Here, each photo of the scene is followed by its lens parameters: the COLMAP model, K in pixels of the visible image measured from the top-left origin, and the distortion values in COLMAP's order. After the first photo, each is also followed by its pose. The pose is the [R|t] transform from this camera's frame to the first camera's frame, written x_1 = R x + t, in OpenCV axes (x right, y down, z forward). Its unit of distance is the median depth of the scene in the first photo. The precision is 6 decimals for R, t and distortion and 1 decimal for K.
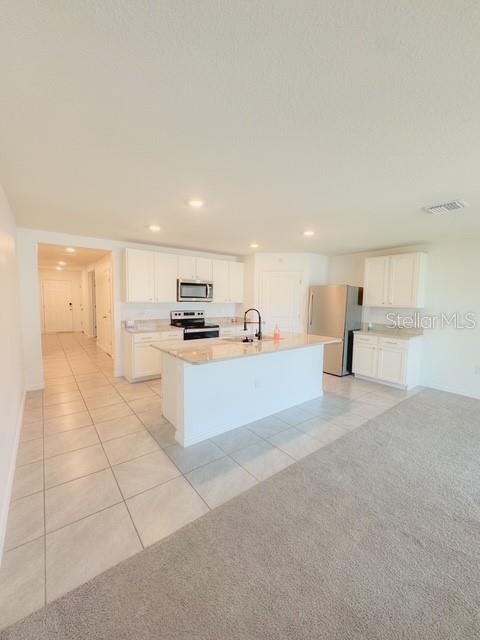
lens RADIAL K [[256.3, 0, 240.0], [0, 256.3, 320.0], [0, 0, 1]] dist [-0.000039, -0.000012]
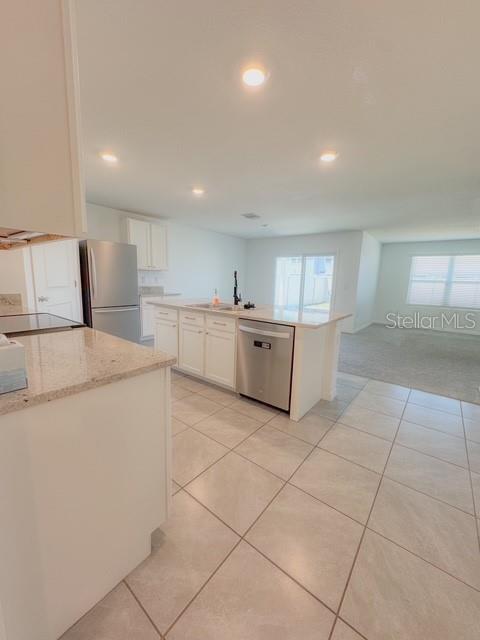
lens RADIAL K [[256.3, 0, 240.0], [0, 256.3, 320.0], [0, 0, 1]] dist [-0.000039, -0.000012]
pose [[-0.245195, -0.172490, 0.954006, -0.665100], [0.047977, 0.980680, 0.189643, -0.031688], [-0.968286, 0.092270, -0.232182, 0.965404]]
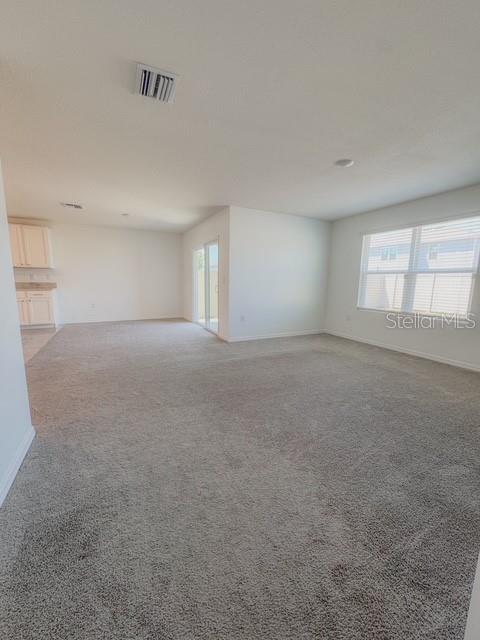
lens RADIAL K [[256.3, 0, 240.0], [0, 256.3, 320.0], [0, 0, 1]] dist [-0.000039, -0.000012]
pose [[0.200791, -0.162513, 0.966060, -0.491799], [0.070383, 0.985989, 0.151236, 0.091978], [-0.977103, 0.037627, 0.209415, -0.285052]]
